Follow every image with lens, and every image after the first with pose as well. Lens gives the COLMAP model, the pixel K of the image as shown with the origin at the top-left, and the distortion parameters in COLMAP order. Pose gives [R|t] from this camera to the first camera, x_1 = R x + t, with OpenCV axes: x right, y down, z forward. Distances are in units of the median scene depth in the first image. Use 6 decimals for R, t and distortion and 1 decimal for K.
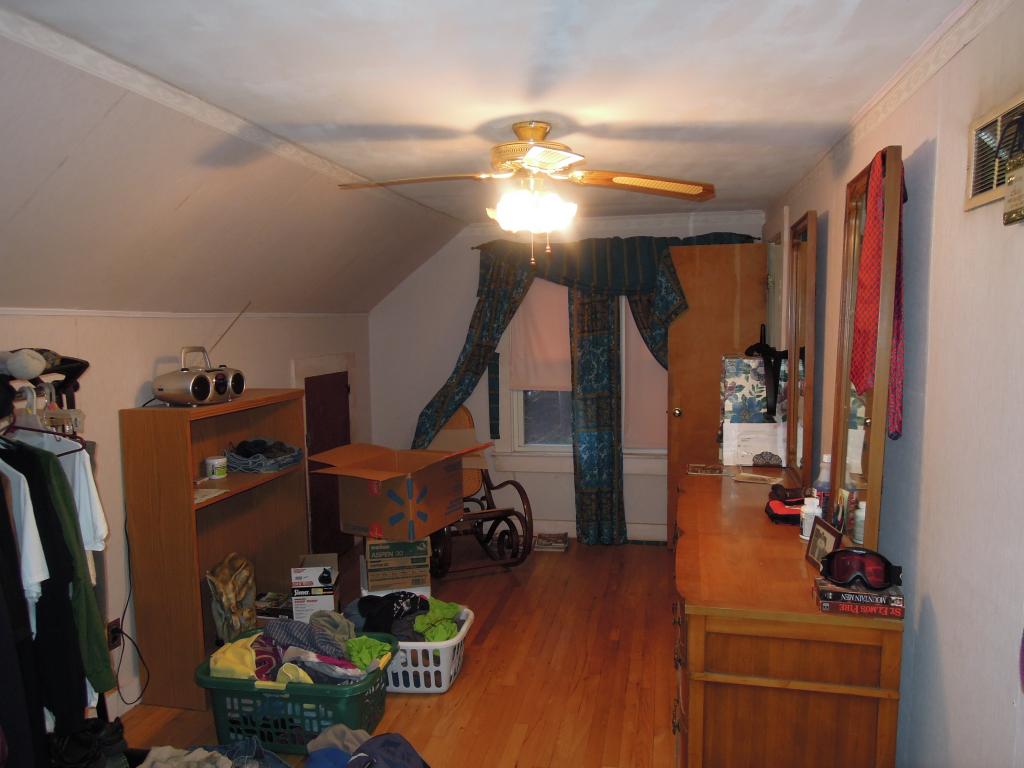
lens RADIAL K [[726.8, 0, 512.1], [0, 726.8, 384.1], [0, 0, 1]] dist [-0.021735, -0.000384]
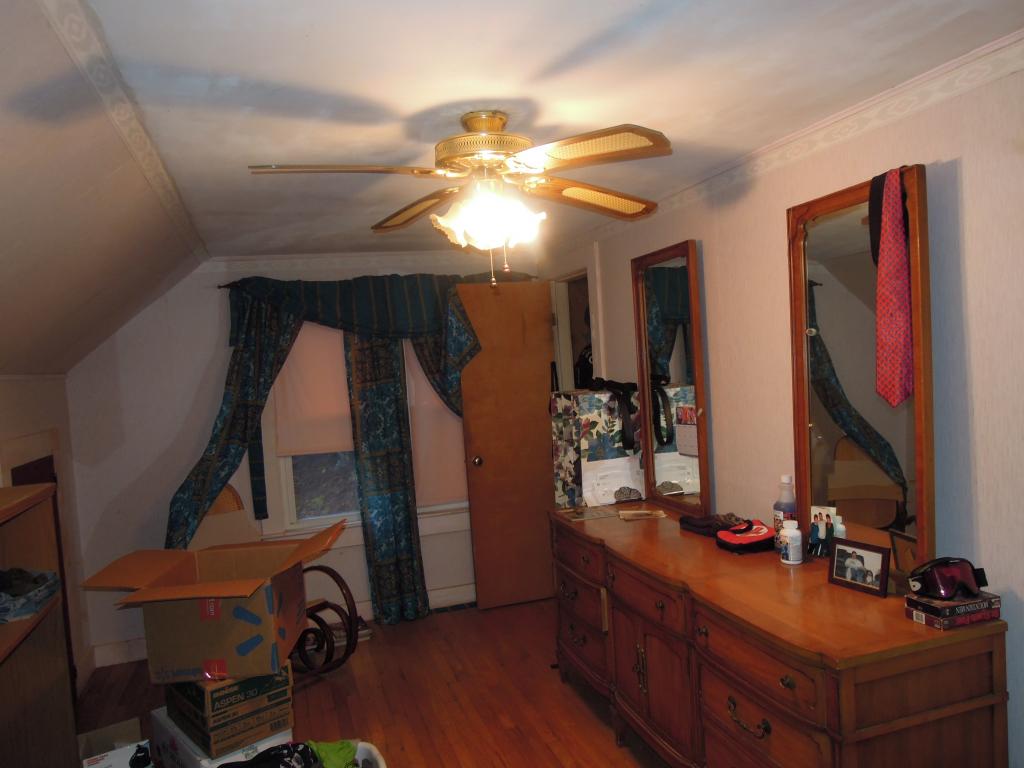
lens RADIAL K [[726.8, 0, 511.9], [0, 726.8, 386.8], [0, 0, 1]] dist [-0.021735, -0.000384]
pose [[0.860765, -0.060979, 0.505338, -0.198409], [0.097902, 0.994095, -0.046804, -0.007194], [-0.499499, 0.089760, 0.861652, 0.161868]]
